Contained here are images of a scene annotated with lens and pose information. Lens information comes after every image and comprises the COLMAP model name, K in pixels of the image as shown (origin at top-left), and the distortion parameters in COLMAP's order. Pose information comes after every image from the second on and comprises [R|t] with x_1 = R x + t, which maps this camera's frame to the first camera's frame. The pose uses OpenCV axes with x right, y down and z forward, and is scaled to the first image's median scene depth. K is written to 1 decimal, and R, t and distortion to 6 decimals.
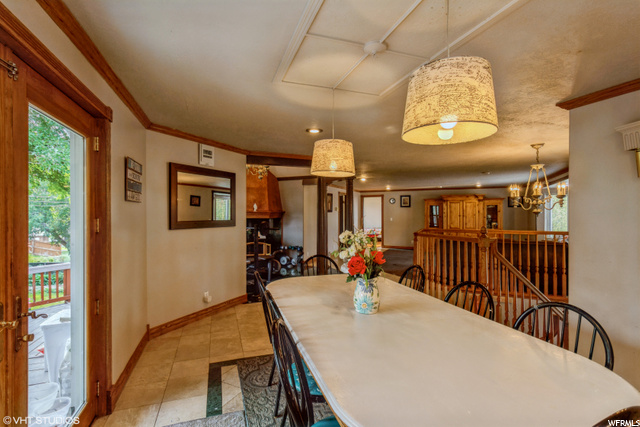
lens RADIAL K [[305.4, 0, 318.4], [0, 305.4, 215.4], [0, 0, 1]] dist [0.004778, -0.000284]
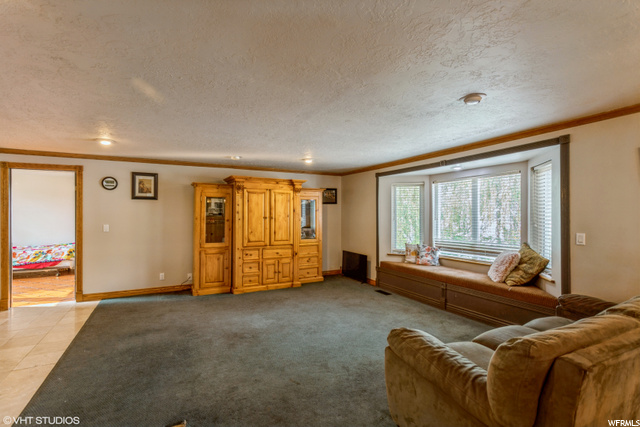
lens RADIAL K [[305.4, 0, 320.5], [0, 305.4, 212.6], [0, 0, 1]] dist [0.004778, -0.000284]
pose [[0.600332, -0.000774, 0.799751, 0.092944], [0.004372, 0.999988, -0.002314, -0.006394], [-0.799739, 0.004885, 0.600328, 0.592646]]
